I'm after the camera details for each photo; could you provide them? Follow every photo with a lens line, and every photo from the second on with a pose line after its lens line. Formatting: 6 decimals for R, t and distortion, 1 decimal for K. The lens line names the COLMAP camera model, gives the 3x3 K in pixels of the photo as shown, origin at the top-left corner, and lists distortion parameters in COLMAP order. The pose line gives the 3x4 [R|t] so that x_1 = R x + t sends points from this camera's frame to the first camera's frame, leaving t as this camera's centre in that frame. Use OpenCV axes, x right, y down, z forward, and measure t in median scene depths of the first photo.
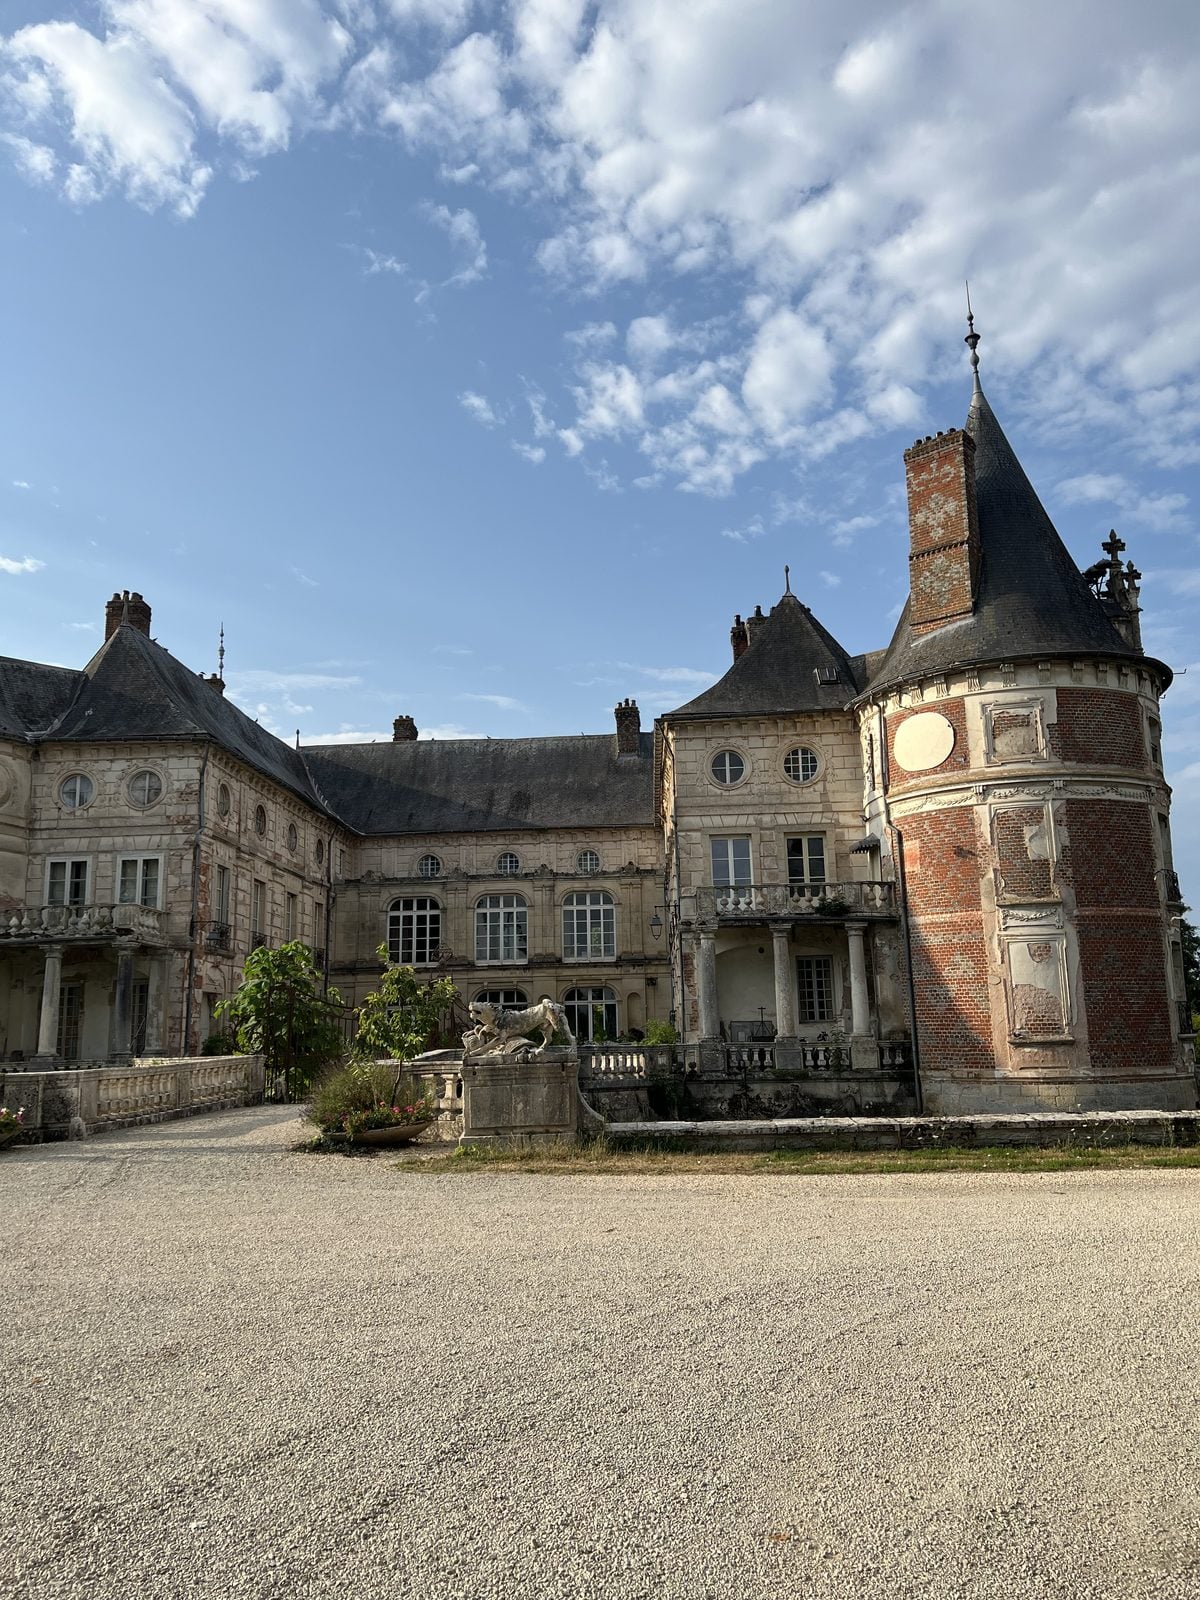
lens RADIAL K [[1177.8, 0, 661.8], [0, 1177.8, 818.1], [0, 0, 1]] dist [0.111009, -0.210893]
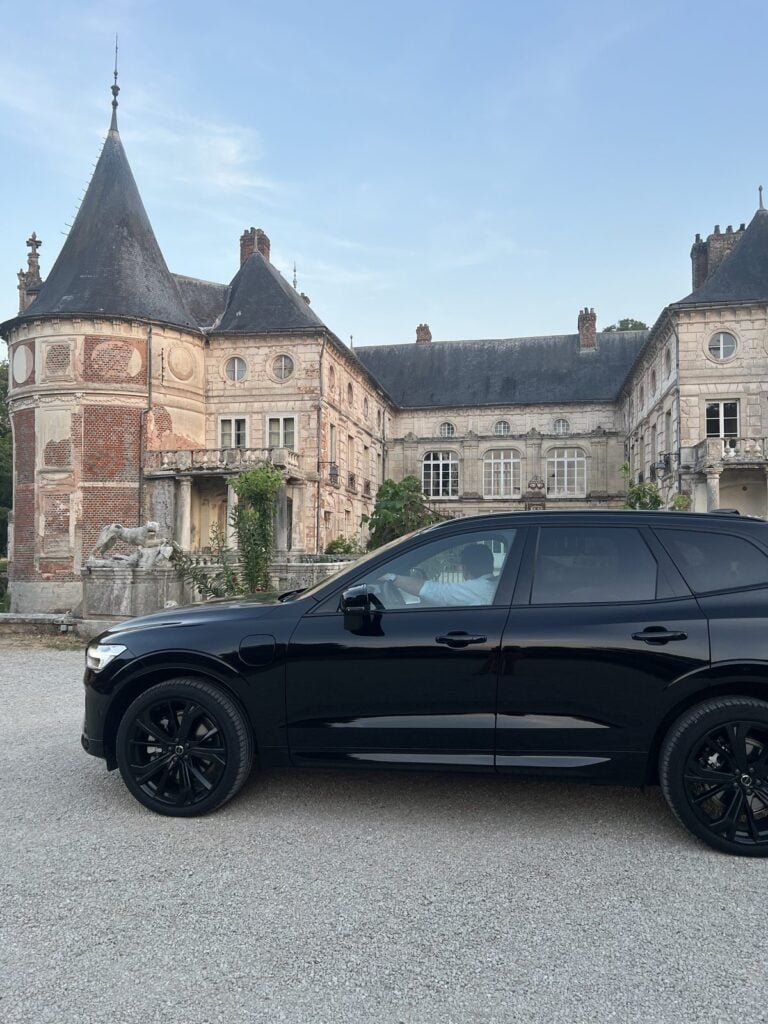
lens RADIAL K [[753.8, 0, 423.6], [0, 753.8, 523.6], [0, 0, 1]] dist [0.111009, -0.210893]
pose [[0.991254, 0.022303, -0.130069, -0.145460], [-0.002912, 0.989072, 0.147404, 0.025116], [0.131935, -0.145736, 0.980487, 0.110738]]
